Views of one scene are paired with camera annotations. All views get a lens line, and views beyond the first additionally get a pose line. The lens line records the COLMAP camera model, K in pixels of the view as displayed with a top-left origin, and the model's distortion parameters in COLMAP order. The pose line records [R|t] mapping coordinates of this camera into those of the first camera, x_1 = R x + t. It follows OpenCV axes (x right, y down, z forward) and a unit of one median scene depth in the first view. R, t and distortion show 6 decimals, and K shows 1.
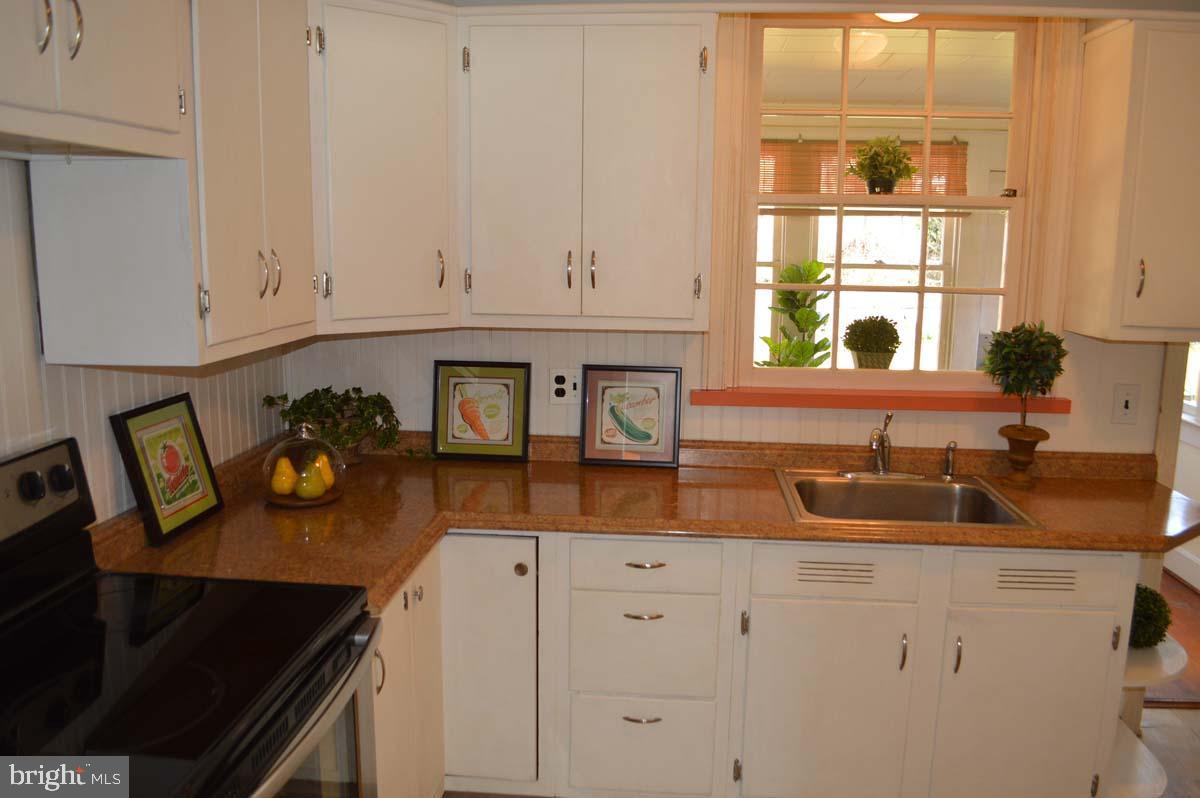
lens RADIAL K [[976.9, 0, 604.9], [0, 976.9, 403.5], [0, 0, 1]] dist [-0.044293, -0.006086]
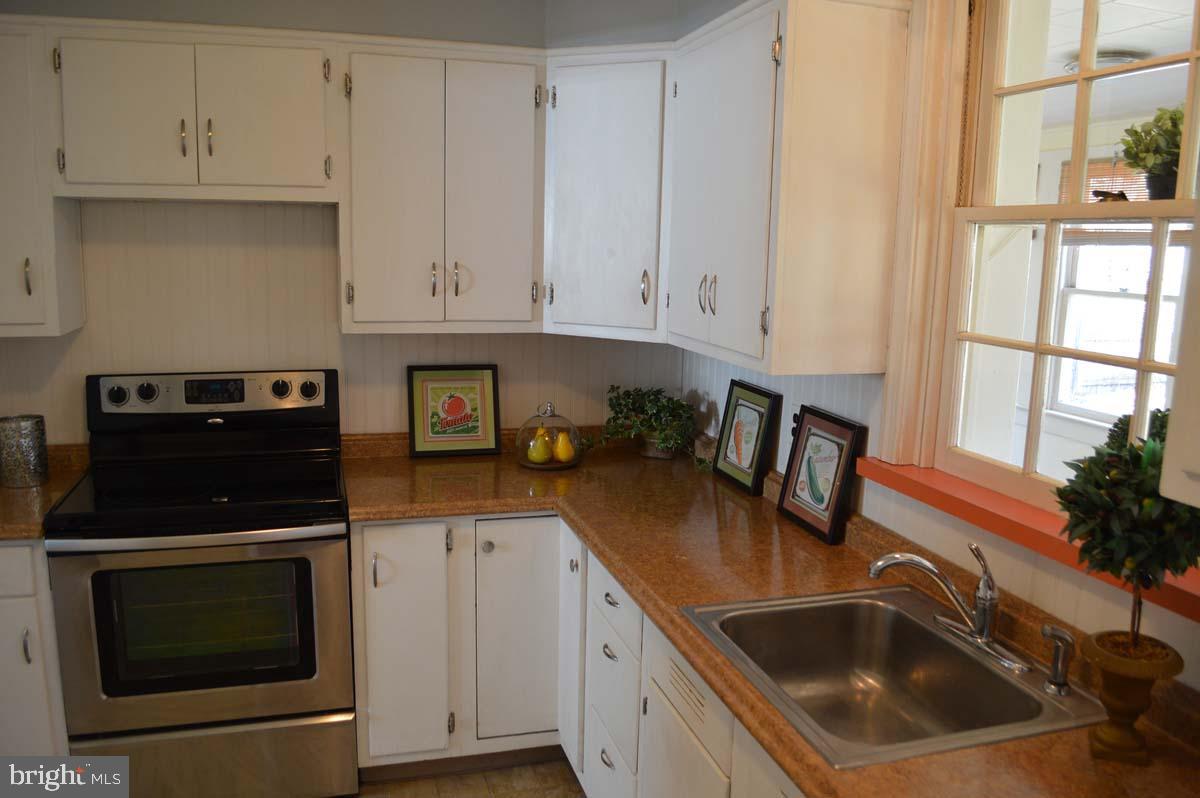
lens RADIAL K [[976.9, 0, 604.9], [0, 976.9, 403.5], [0, 0, 1]] dist [-0.044293, -0.006086]
pose [[0.363516, 0.151949, -0.919112, 0.966791], [-0.179991, 0.979474, 0.090740, -0.117930], [0.914035, 0.132446, 0.383404, 0.657334]]
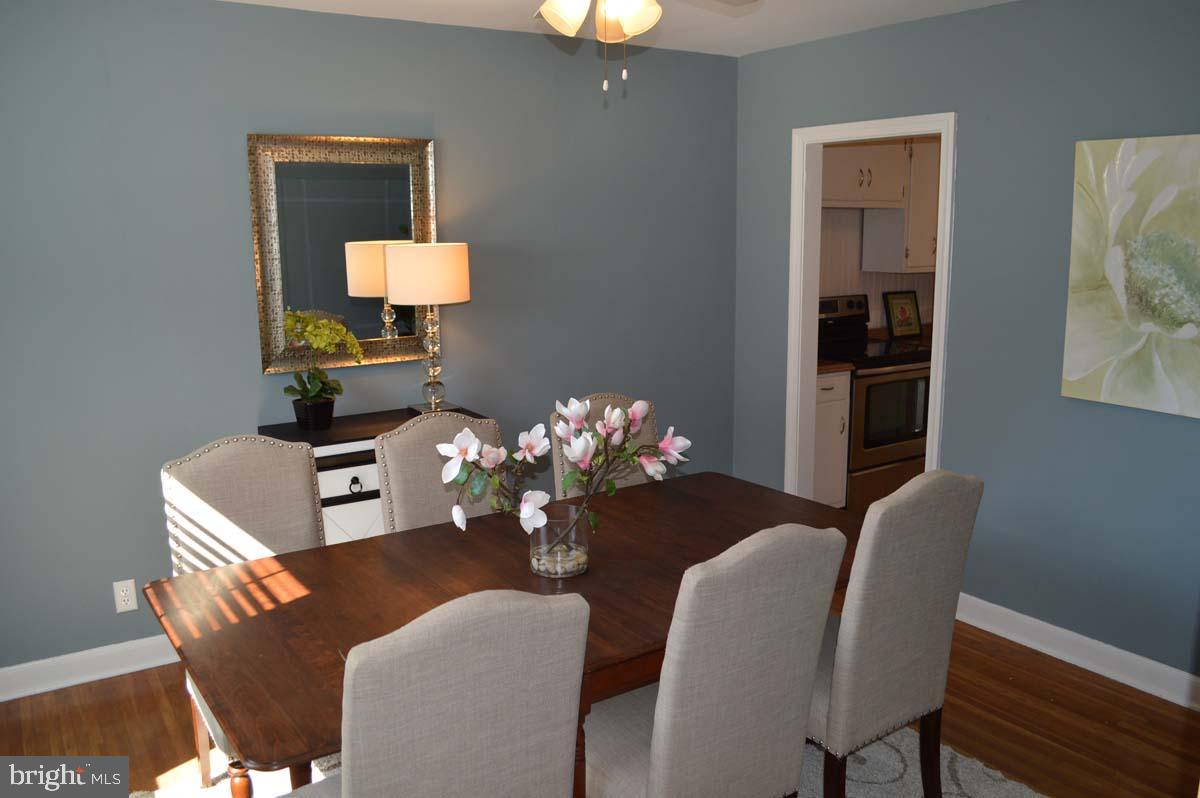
lens RADIAL K [[976.9, 0, 604.9], [0, 976.9, 403.5], [0, 0, 1]] dist [-0.044293, -0.006086]
pose [[0.635855, 0.123828, -0.761810, 1.169620], [-0.124777, 0.990554, 0.056862, 0.265435], [0.761655, 0.058900, 0.645300, -1.439363]]
